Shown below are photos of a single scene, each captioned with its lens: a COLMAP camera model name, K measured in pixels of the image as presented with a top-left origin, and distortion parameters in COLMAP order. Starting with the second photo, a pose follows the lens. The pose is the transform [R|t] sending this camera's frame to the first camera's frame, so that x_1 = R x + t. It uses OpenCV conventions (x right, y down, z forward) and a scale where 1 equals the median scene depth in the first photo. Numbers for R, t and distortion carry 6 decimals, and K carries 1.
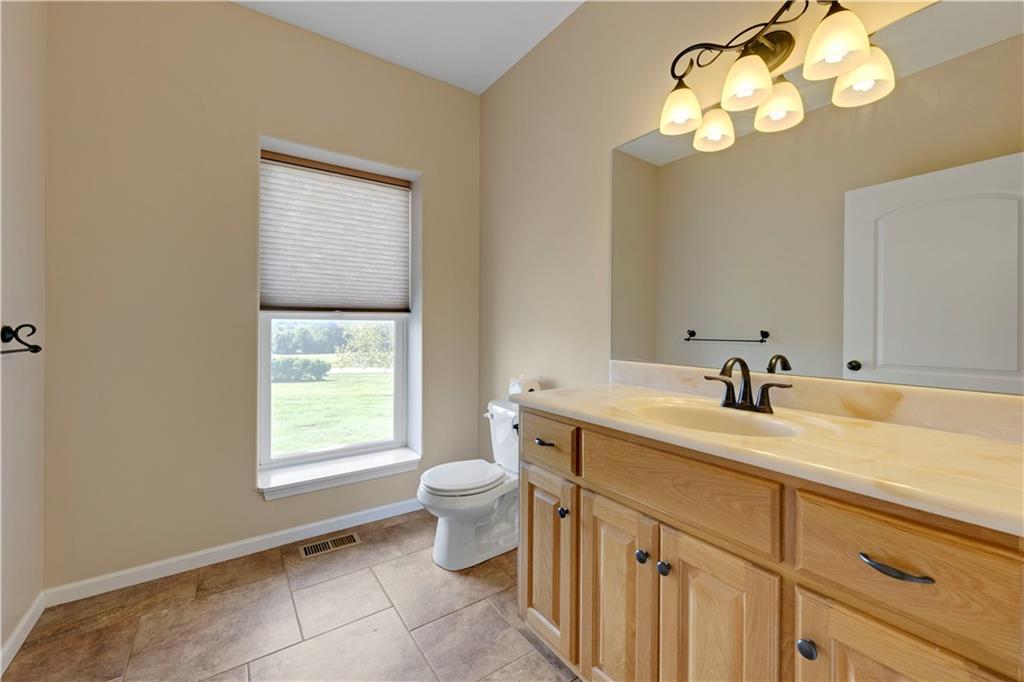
lens RADIAL K [[406.3, 0, 511.8], [0, 406.3, 340.3], [0, 0, 1]] dist [-0.001080, -0.000021]
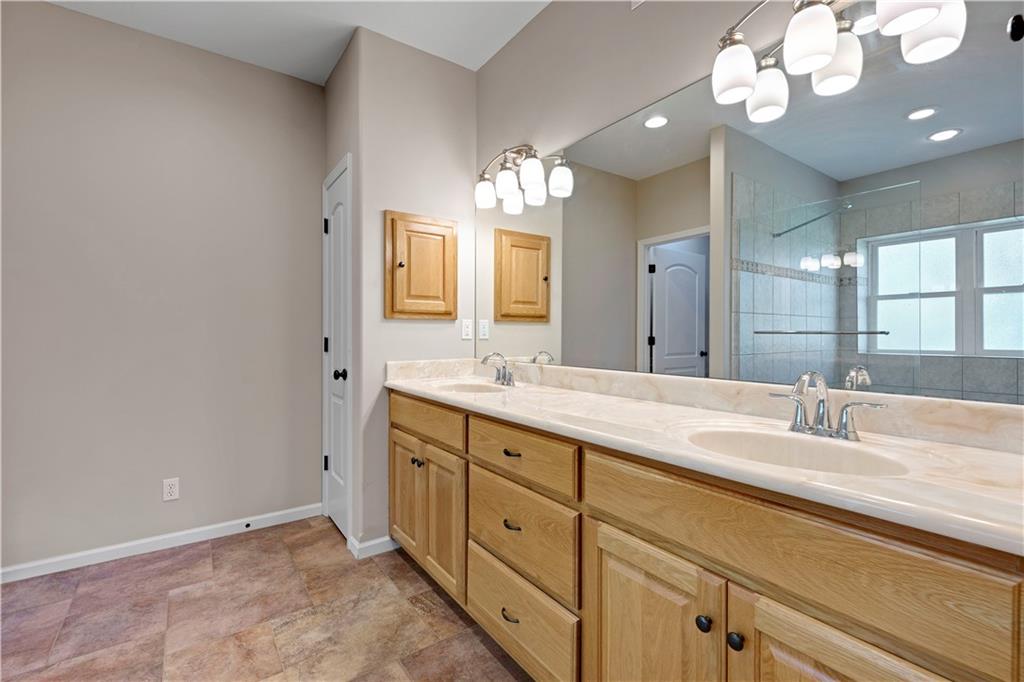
lens RADIAL K [[498.4, 0, 513.6], [0, 498.4, 345.3], [0, 0, 1]] dist [0.018828, 0.000300]
pose [[0.998732, -0.006836, -0.049886, 0.073602], [0.006266, 0.999913, -0.011592, 0.003729], [0.049960, 0.011264, 0.998688, -0.103482]]
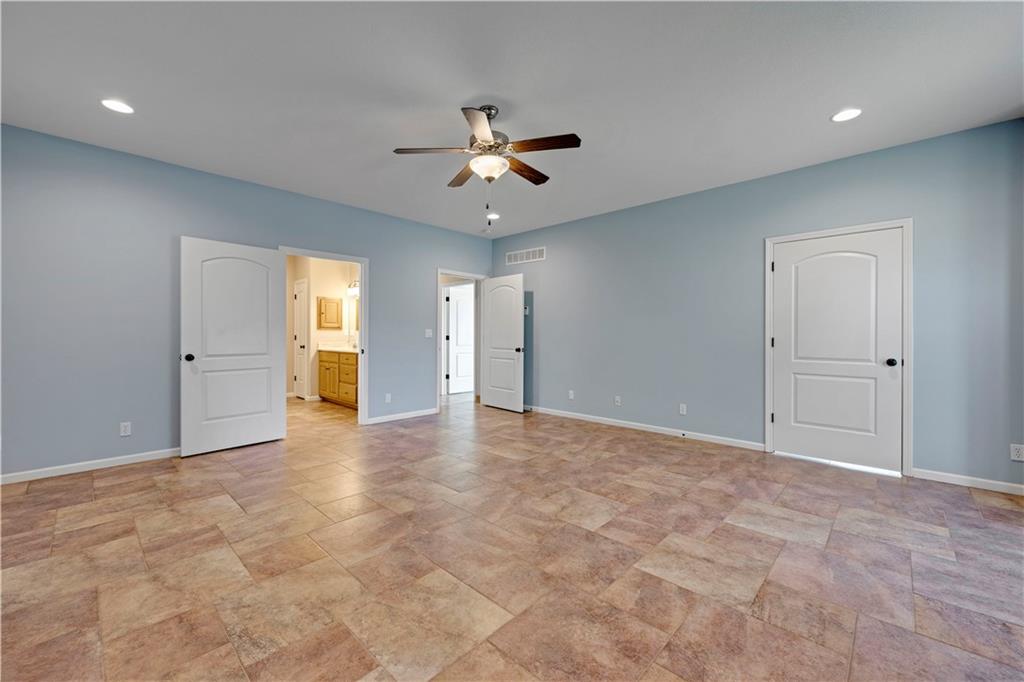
lens RADIAL K [[406.3, 0, 513.4], [0, 406.3, 338.0], [0, 0, 1]] dist [-0.001080, -0.000021]
pose [[0.986166, -0.004433, 0.165702, 0.218875], [0.005618, 0.999962, -0.006681, 0.007733], [-0.165666, 0.007519, 0.986153, -0.624775]]
